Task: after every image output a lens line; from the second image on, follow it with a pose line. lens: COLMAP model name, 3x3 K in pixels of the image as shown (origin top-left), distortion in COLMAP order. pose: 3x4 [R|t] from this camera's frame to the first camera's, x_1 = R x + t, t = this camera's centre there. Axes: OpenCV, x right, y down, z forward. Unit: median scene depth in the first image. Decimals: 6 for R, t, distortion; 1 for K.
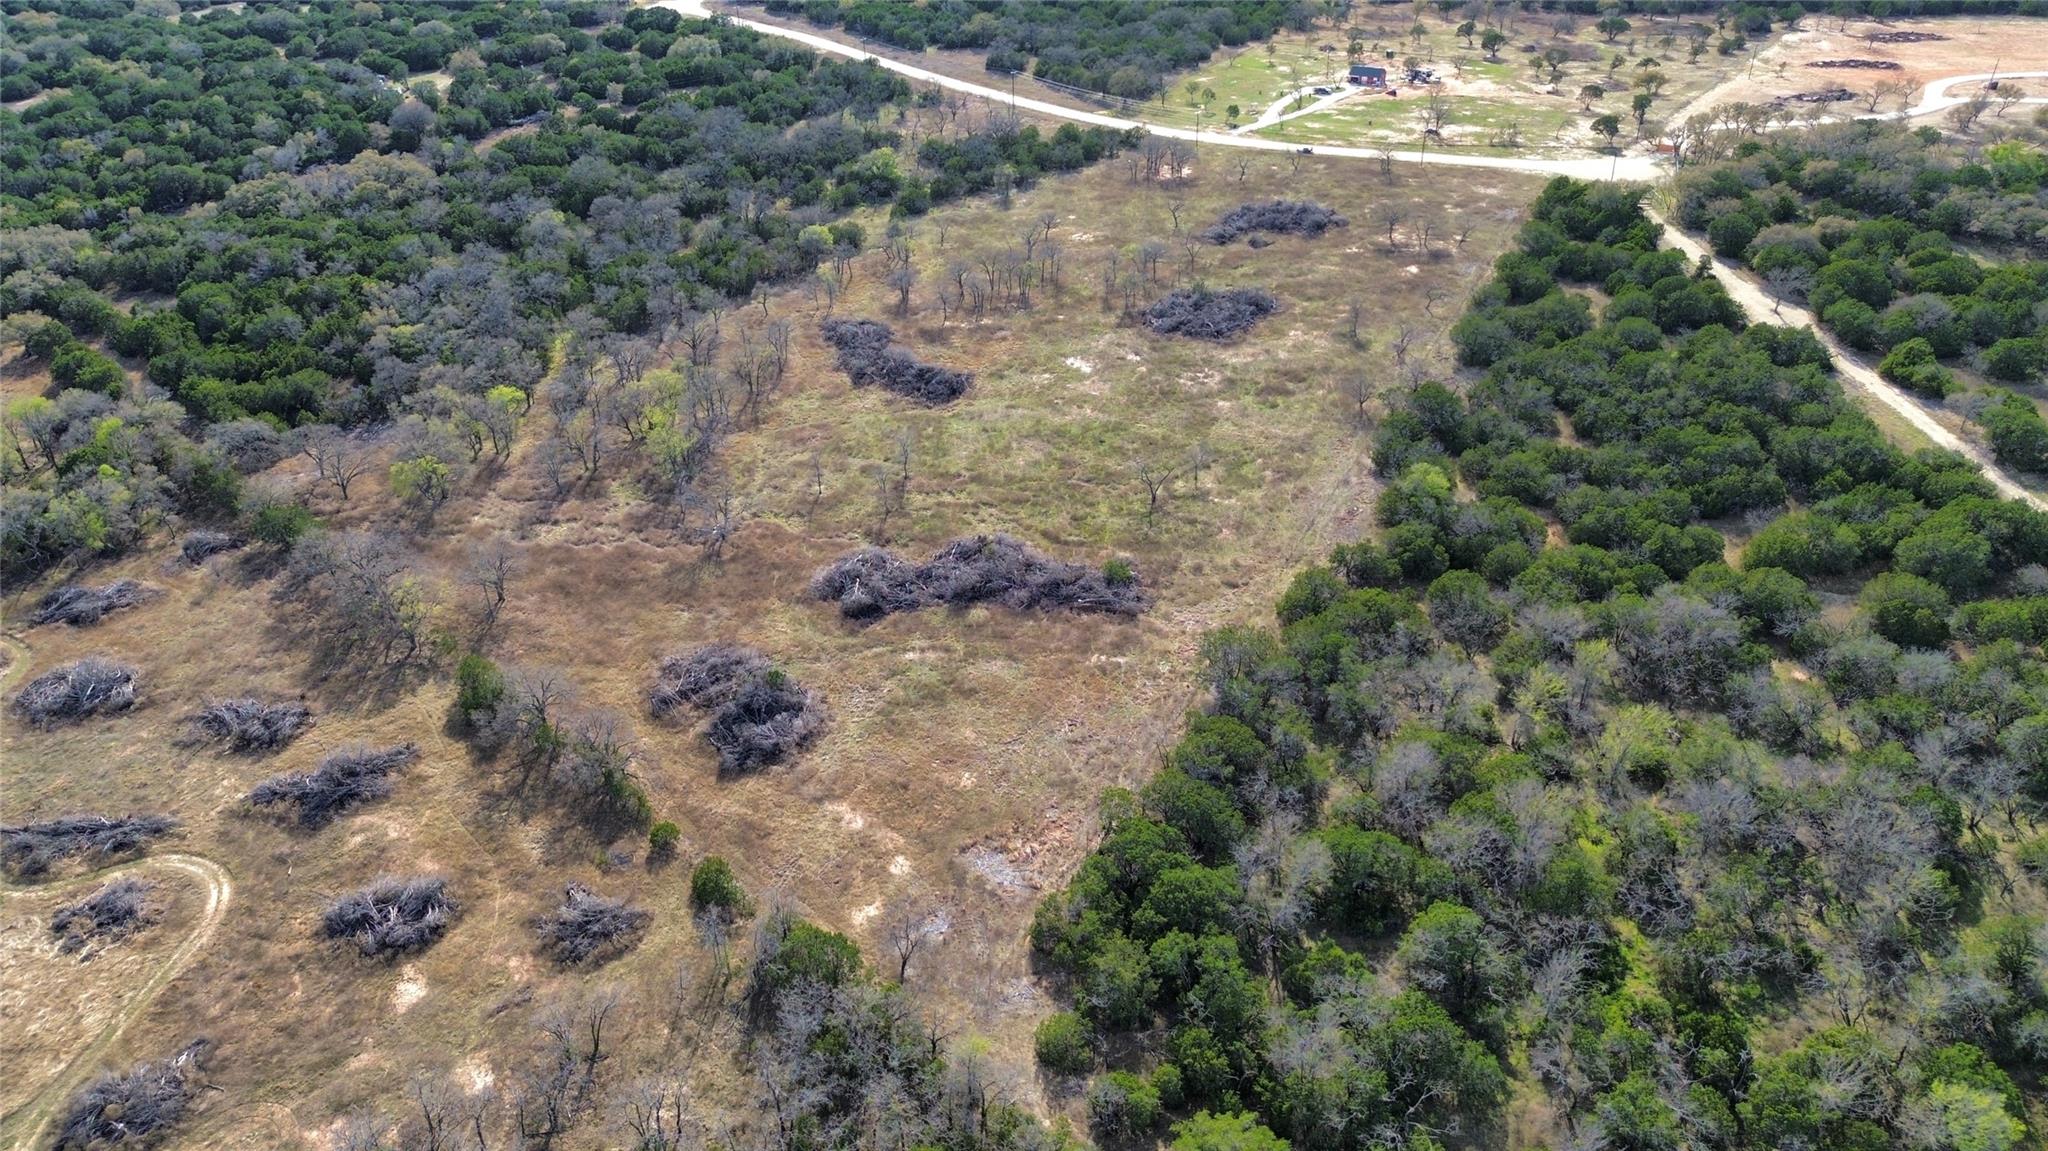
lens RADIAL K [[1453.1, 0, 1026.7], [0, 1453.1, 578.3], [0, 0, 1]] dist [0.044448, -0.024755]
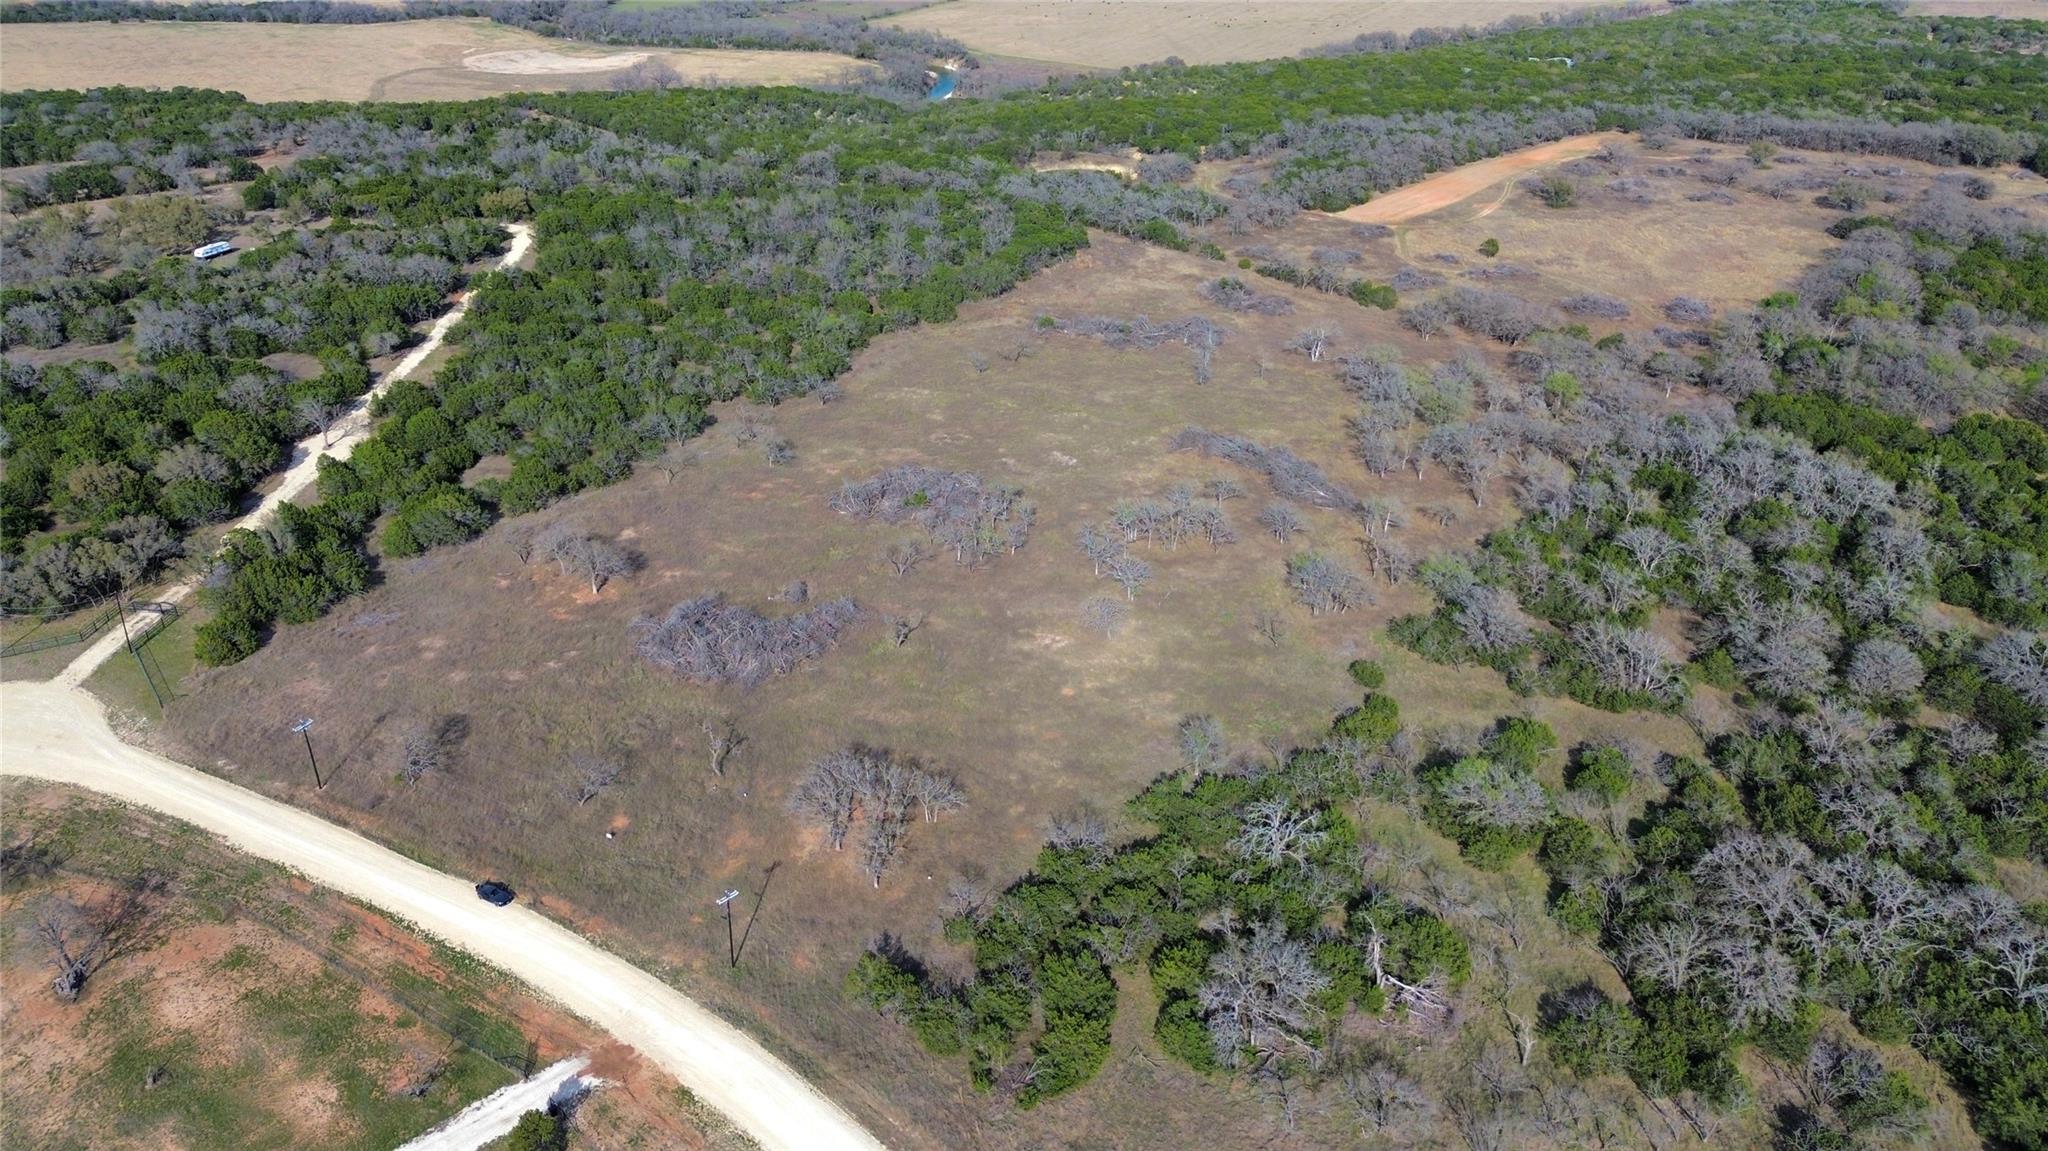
lens RADIAL K [[1453.1, 0, 1029.5], [0, 1453.1, 571.3], [0, 0, 1]] dist [0.044448, -0.024755]
pose [[-0.999963, 0.005268, 0.006745, 0.052064], [0.008498, 0.517801, 0.855459, -0.934730], [0.001014, 0.855485, -0.517827, 1.541981]]
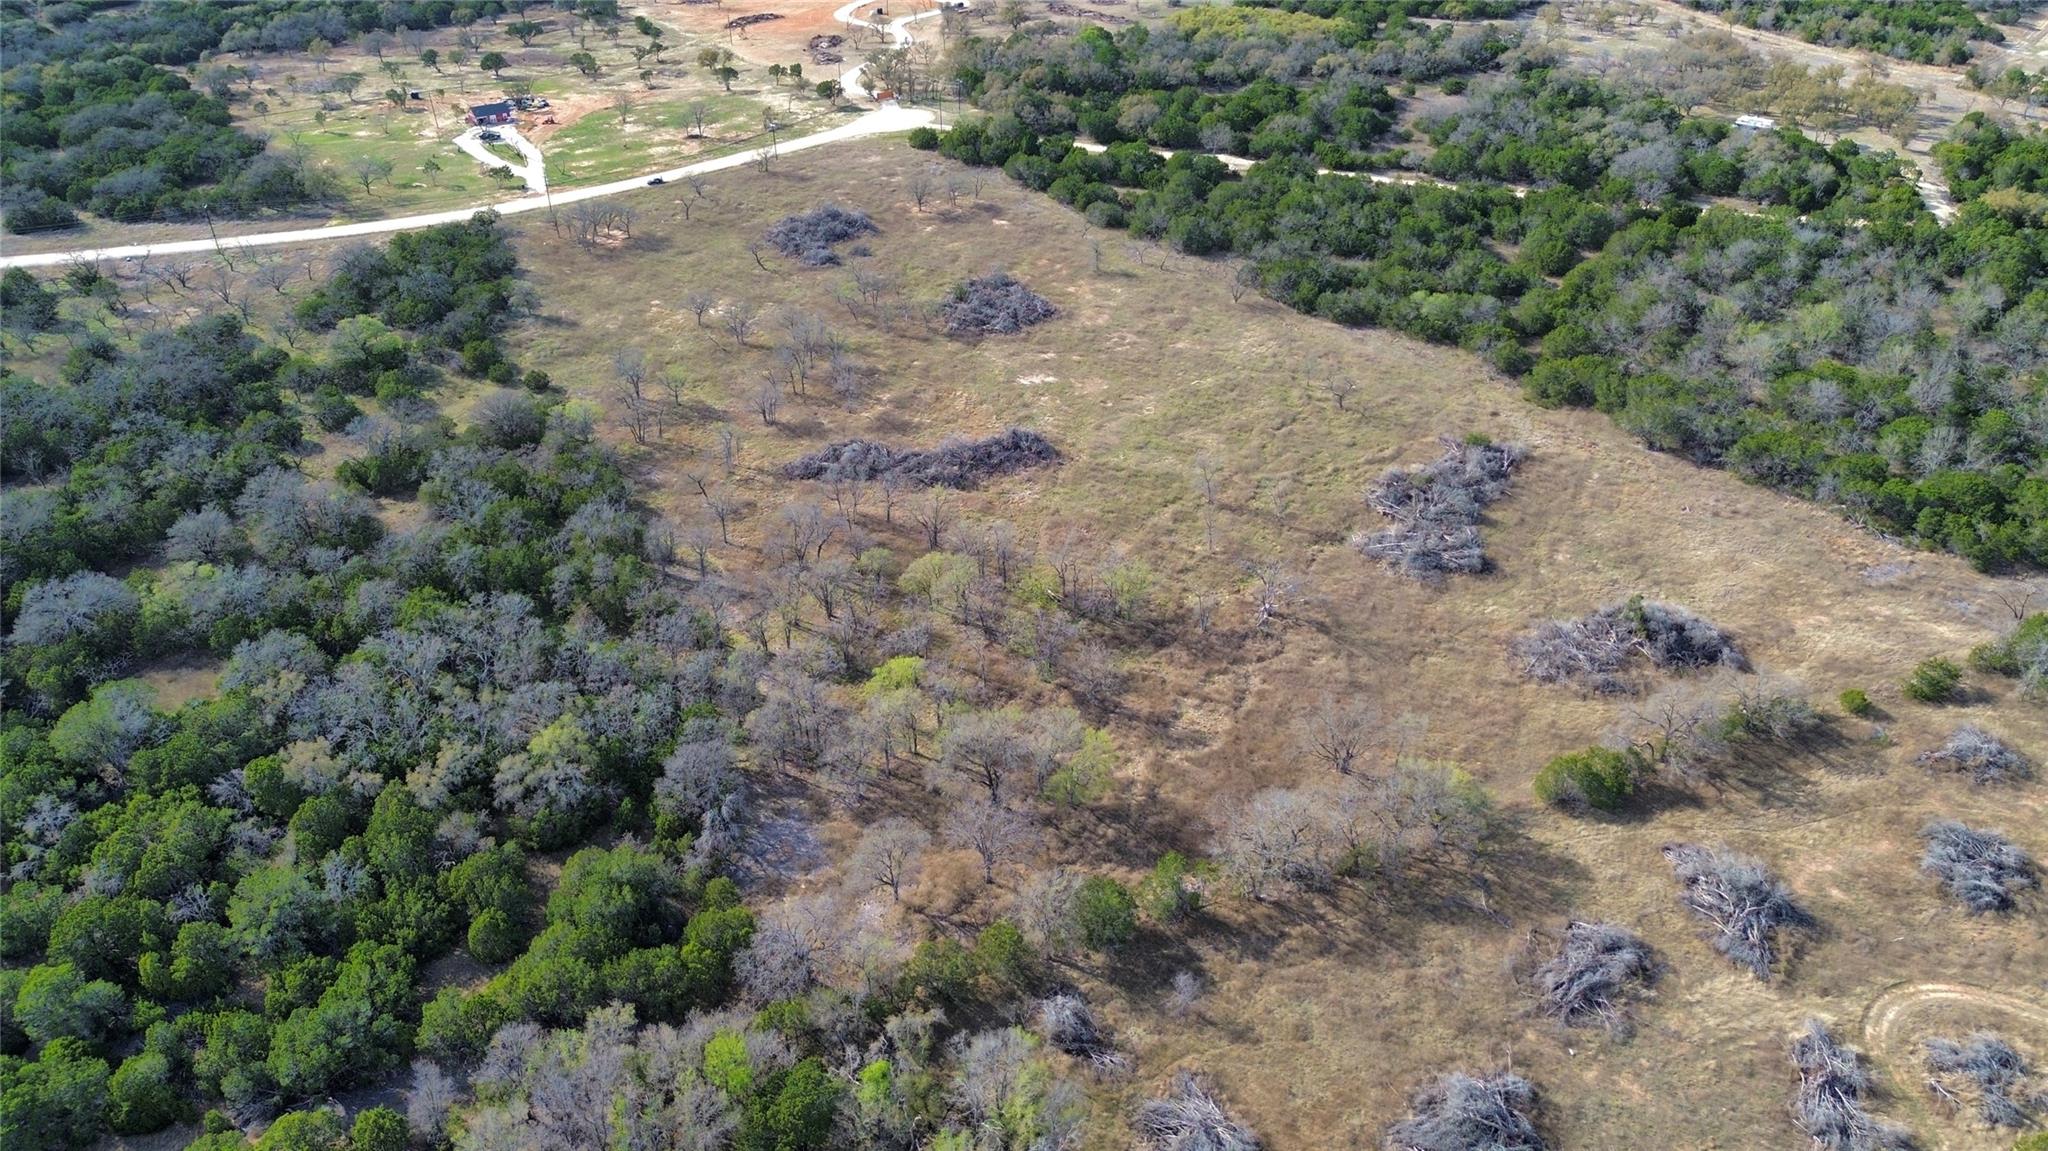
lens RADIAL K [[1453.1, 0, 1020.3], [0, 1453.1, 569.8], [0, 0, 1]] dist [0.044448, -0.024755]
pose [[0.409422, -0.466190, 0.784245, -0.769810], [0.475317, 0.842713, 0.252802, -0.283568], [-0.778747, 0.269262, 0.566613, 0.479247]]
